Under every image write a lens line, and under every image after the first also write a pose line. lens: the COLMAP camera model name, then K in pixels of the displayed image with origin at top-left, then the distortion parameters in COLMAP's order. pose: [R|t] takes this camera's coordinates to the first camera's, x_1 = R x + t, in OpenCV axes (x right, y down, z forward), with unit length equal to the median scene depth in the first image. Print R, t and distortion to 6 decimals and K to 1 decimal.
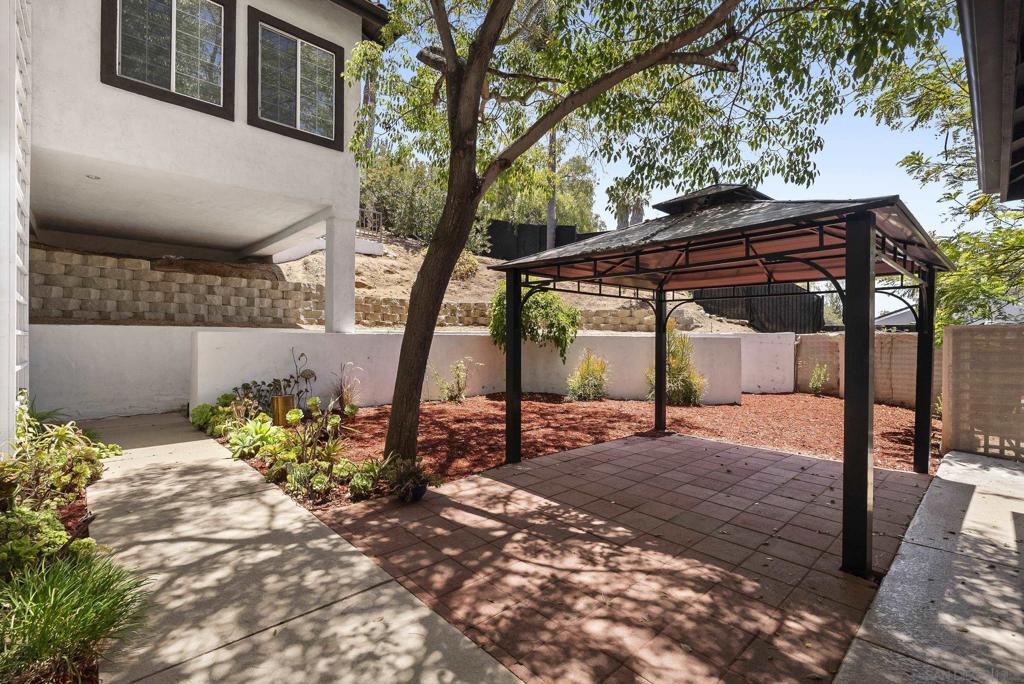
lens RADIAL K [[458.5, 0, 512.0], [0, 458.5, 342.0], [0, 0, 1]] dist [-0.000303, -0.000017]
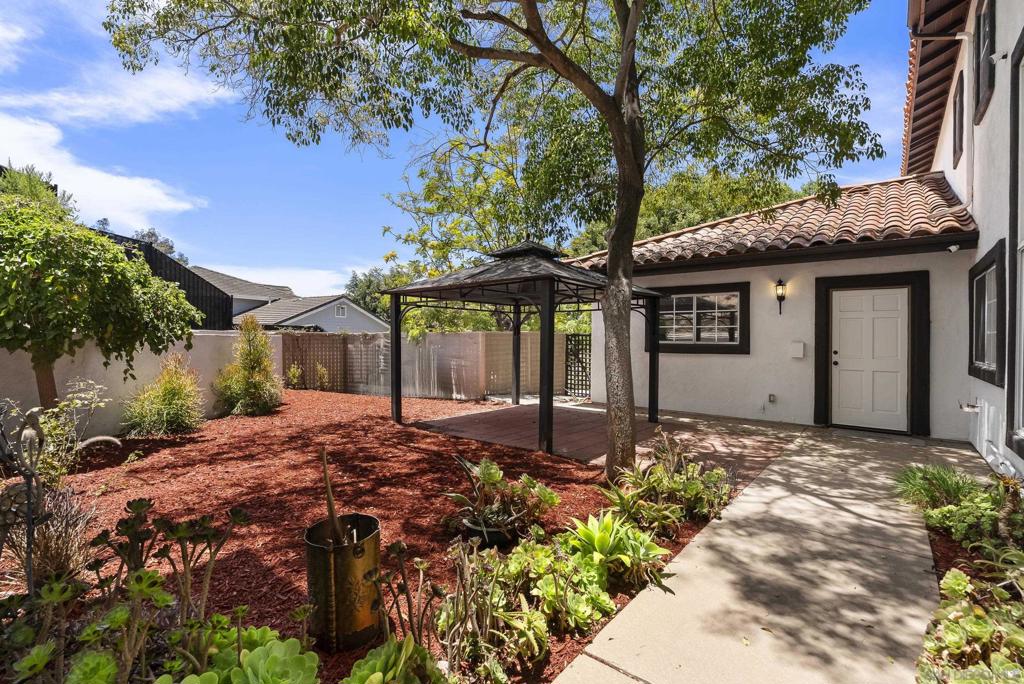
lens RADIAL K [[458.5, 0, 512.0], [0, 458.5, 342.0], [0, 0, 1]] dist [-0.000303, -0.000017]
pose [[-0.133018, -0.020212, 0.990907, -1.726502], [0.003883, 0.999774, 0.020914, -0.053770], [-0.991106, 0.006630, -0.132910, 1.990294]]
